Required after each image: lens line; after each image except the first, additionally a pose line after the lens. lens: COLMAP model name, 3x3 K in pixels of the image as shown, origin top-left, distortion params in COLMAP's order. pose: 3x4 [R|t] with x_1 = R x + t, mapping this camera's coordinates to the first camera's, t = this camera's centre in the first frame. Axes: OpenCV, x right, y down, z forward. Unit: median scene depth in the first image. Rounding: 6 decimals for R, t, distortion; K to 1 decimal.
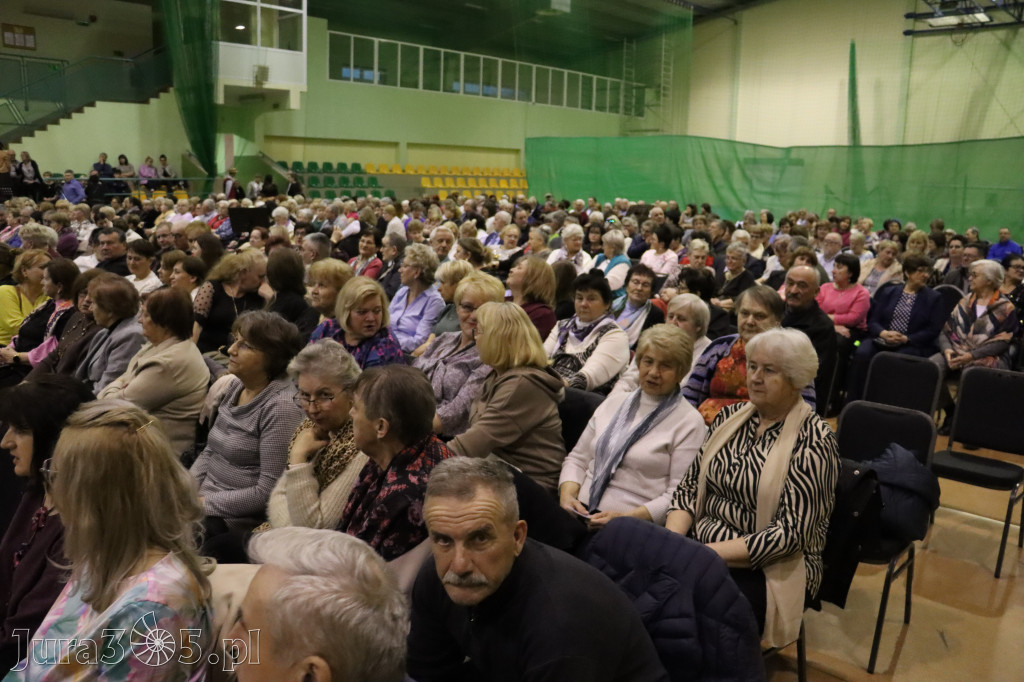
lens RADIAL K [[843.0, 0, 517.8], [0, 843.0, 342.5], [0, 0, 1]] dist [-0.180947, 0.155456]
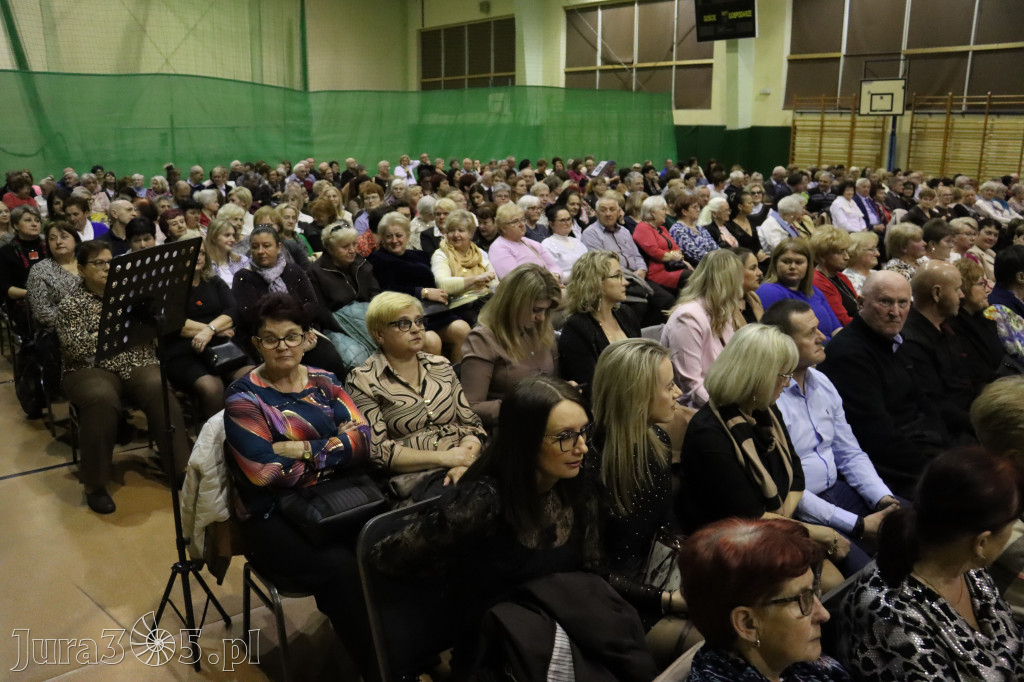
lens RADIAL K [[843.0, 0, 509.4], [0, 843.0, 343.6], [0, 0, 1]] dist [-0.180947, 0.155456]
pose [[0.121518, -0.267131, 0.955968, -0.438006], [0.184965, 0.952330, 0.242603, -0.111004], [-0.975203, 0.147340, 0.165135, 0.495058]]
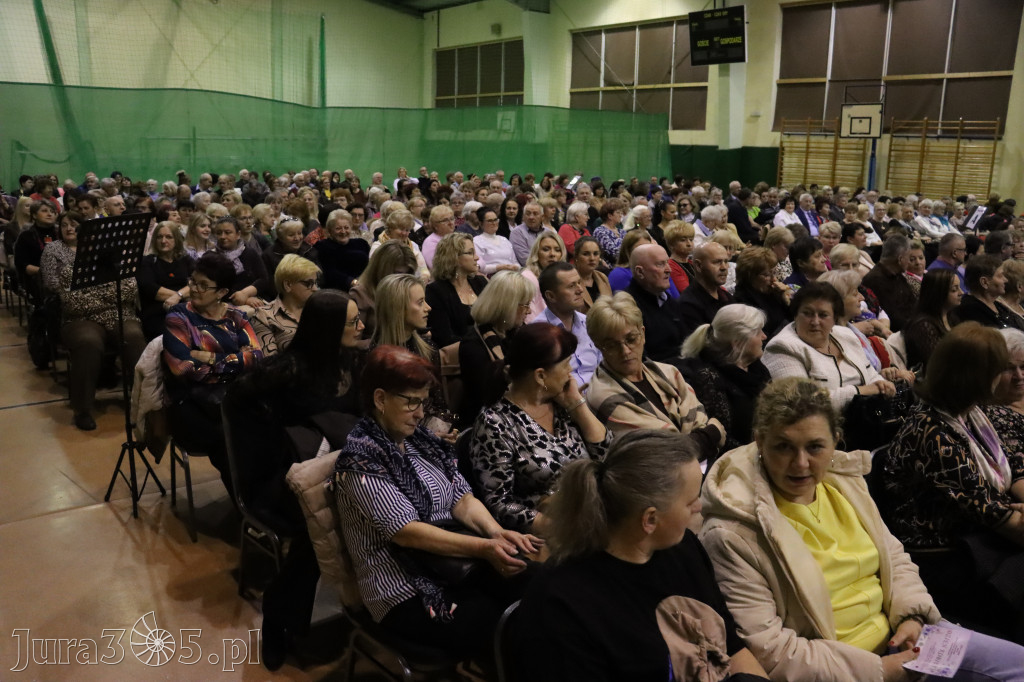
lens RADIAL K [[843.0, 0, 513.7], [0, 843.0, 339.2], [0, 0, 1]] dist [-0.180947, 0.155456]
pose [[0.149276, -0.239407, 0.959375, -0.476166], [0.168365, 0.962232, 0.213922, -0.104494], [-0.974356, 0.129592, 0.183946, 0.461087]]
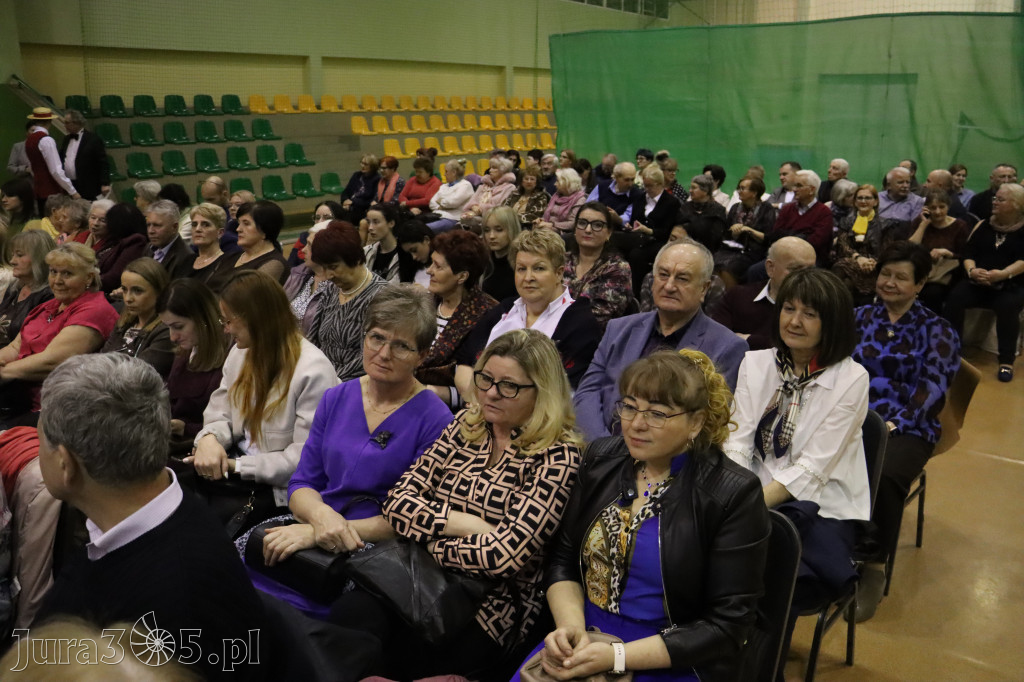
lens RADIAL K [[843.0, 0, 508.4], [0, 843.0, 340.0], [0, 0, 1]] dist [-0.180947, 0.155456]
pose [[0.996590, -0.048643, 0.066648, -0.055987], [0.043515, 0.996131, 0.076346, -0.088487], [-0.070104, -0.073185, 0.994851, 0.440231]]
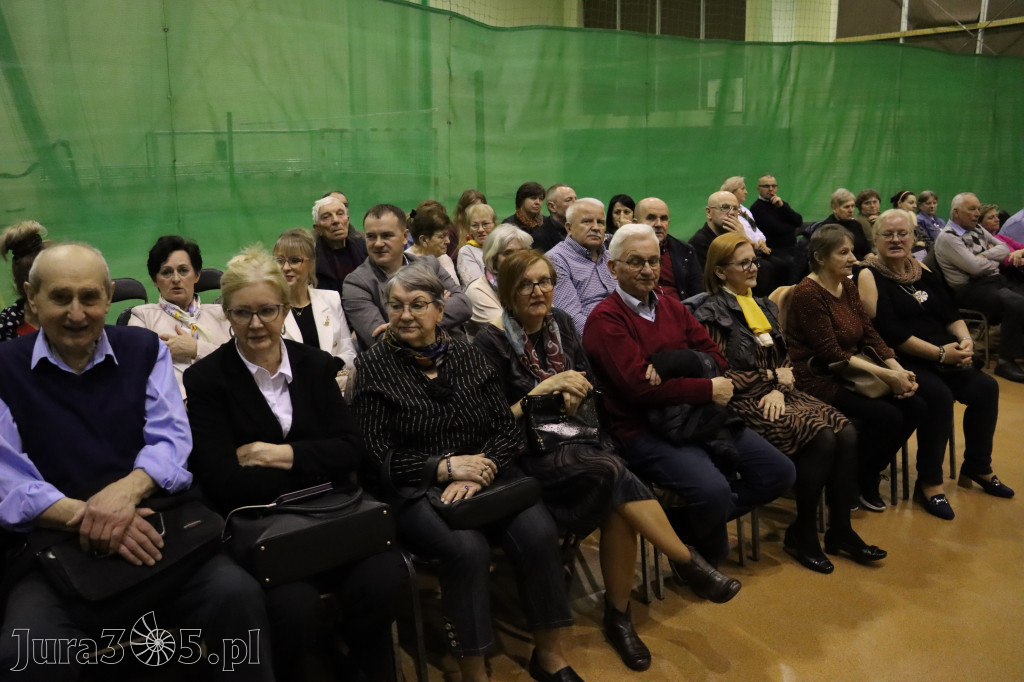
lens RADIAL K [[841.4, 0, 502.0], [0, 841.4, 340.6], [0, 0, 1]] dist [-0.150002, 0.093644]
pose [[0.223736, -0.244914, 0.943377, -0.060846], [0.198150, 0.959129, 0.202009, -0.127330], [-0.954295, 0.141733, 0.263121, 0.674233]]
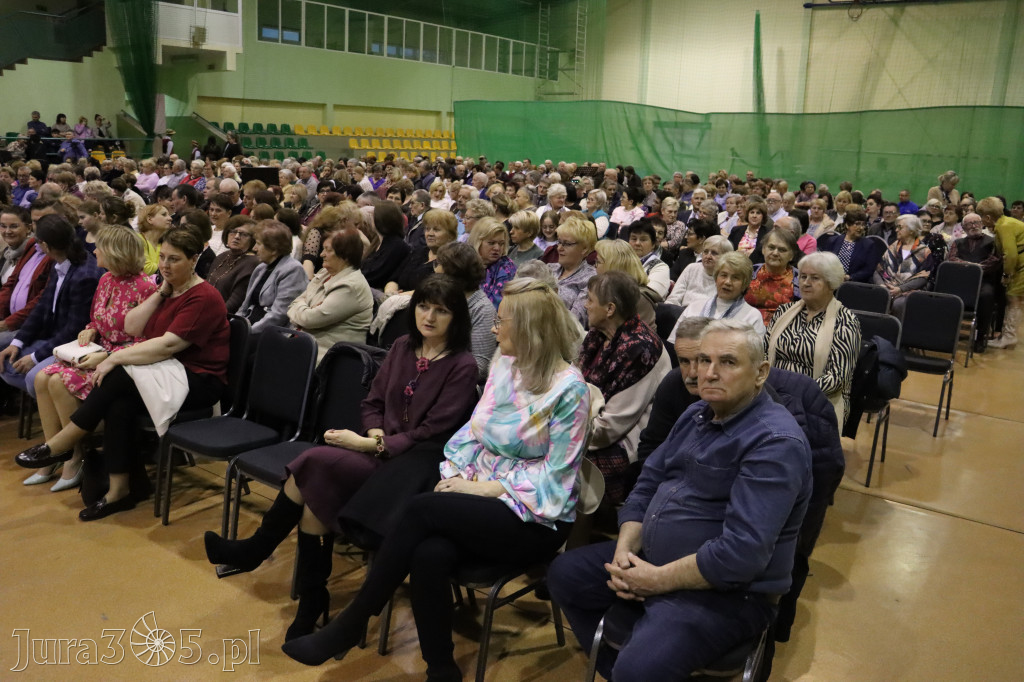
lens RADIAL K [[843.0, 0, 514.1], [0, 843.0, 342.5], [0, 0, 1]] dist [-0.180947, 0.155456]
pose [[0.992925, -0.017209, 0.117490, -0.039907], [0.011783, 0.998838, 0.046722, 0.006681], [-0.118157, -0.045007, 0.991974, -0.042657]]
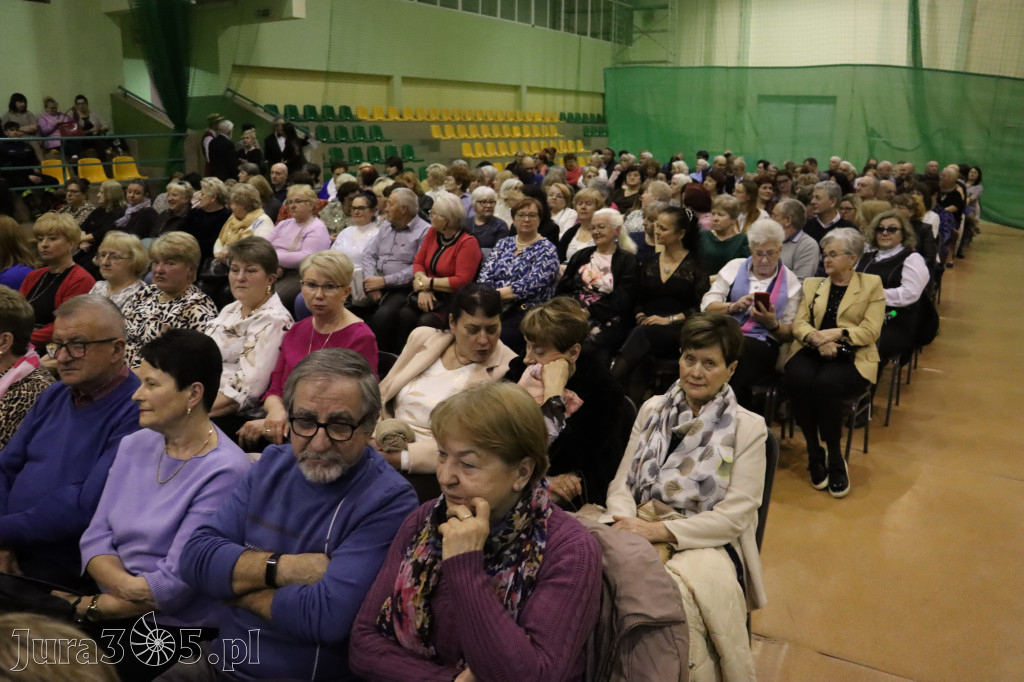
lens RADIAL K [[847.1, 0, 521.6], [0, 847.1, 332.8], [0, 0, 1]] dist [-0.154238, 0.074458]
pose [[0.976618, -0.067922, 0.203968, -0.204984], [0.056716, 0.996568, 0.060298, -0.061832], [-0.207363, -0.047320, 0.977119, 0.287046]]
